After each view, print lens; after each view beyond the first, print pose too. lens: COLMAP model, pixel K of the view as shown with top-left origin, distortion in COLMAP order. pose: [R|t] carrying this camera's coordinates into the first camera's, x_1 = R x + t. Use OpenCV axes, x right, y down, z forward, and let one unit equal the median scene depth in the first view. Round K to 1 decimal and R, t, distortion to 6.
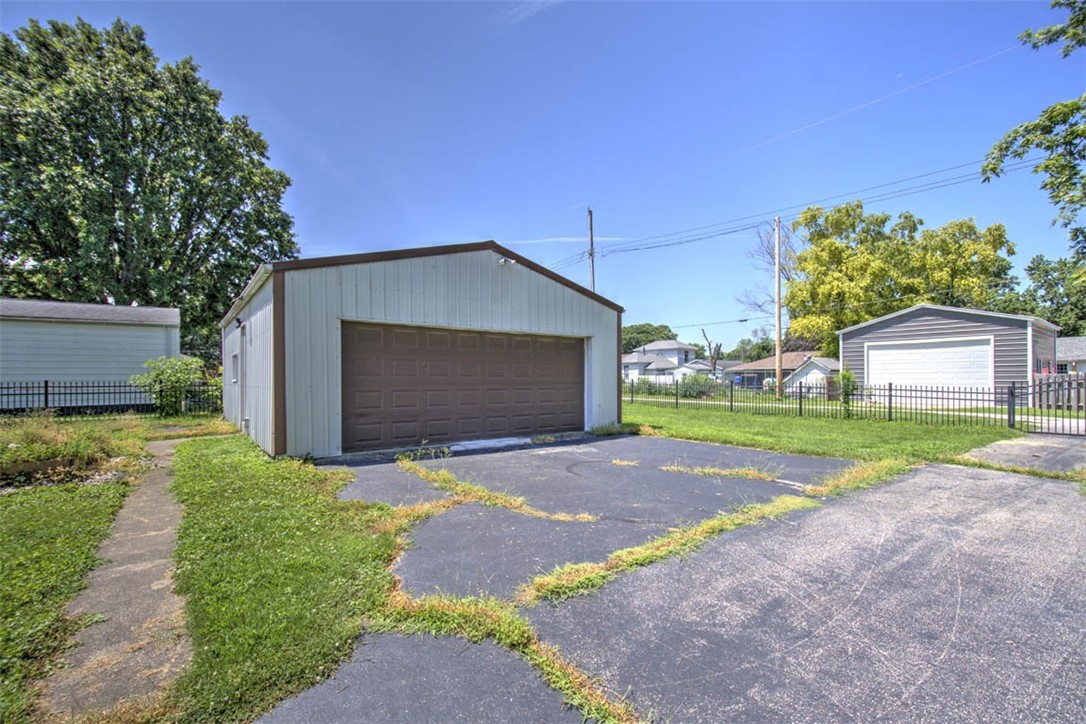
lens RADIAL K [[464.4, 0, 540.5], [0, 464.4, 370.6], [0, 0, 1]] dist [0.007515, -0.001777]
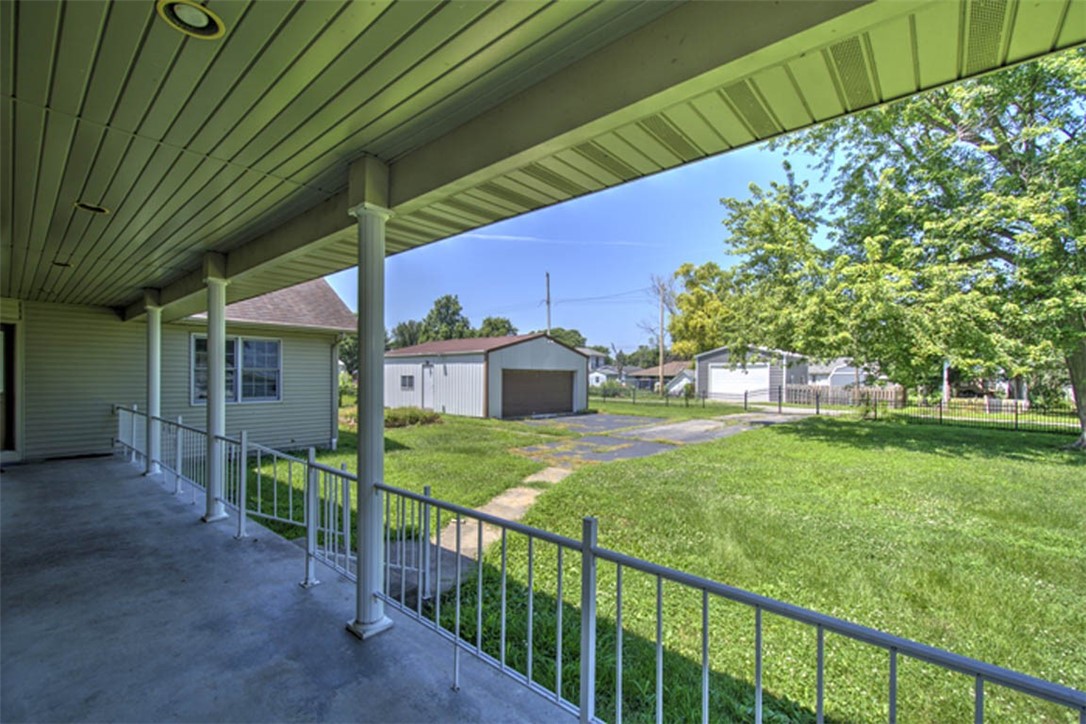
lens RADIAL K [[464.4, 0, 543.0], [0, 464.4, 363.0], [0, 0, 1]] dist [0.007515, -0.001777]
pose [[0.979698, 0.017206, 0.199740, -0.144713], [-0.014806, 0.999799, -0.013505, -0.021309], [-0.199932, 0.010274, 0.979756, -0.342519]]
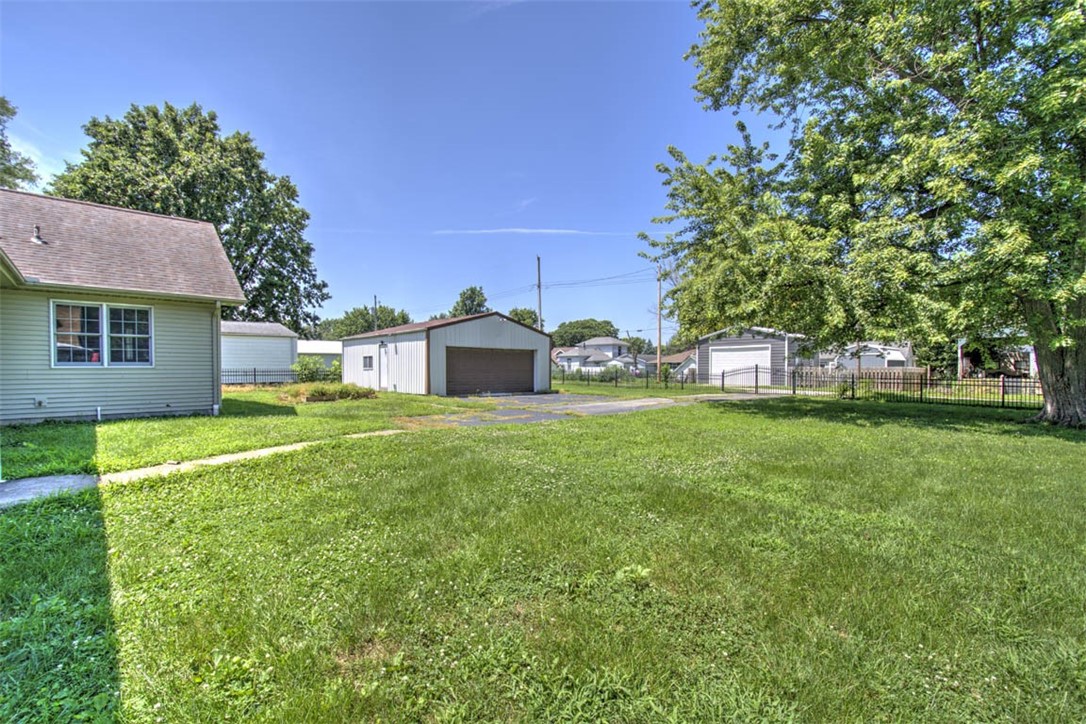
lens RADIAL K [[464.4, 0, 542.8], [0, 464.4, 369.4], [0, 0, 1]] dist [0.007515, -0.001777]
pose [[0.993560, 0.003810, 0.113247, -0.033964], [-0.005746, 0.999843, 0.016772, -0.004540], [-0.113166, -0.017314, 0.993425, -0.355622]]
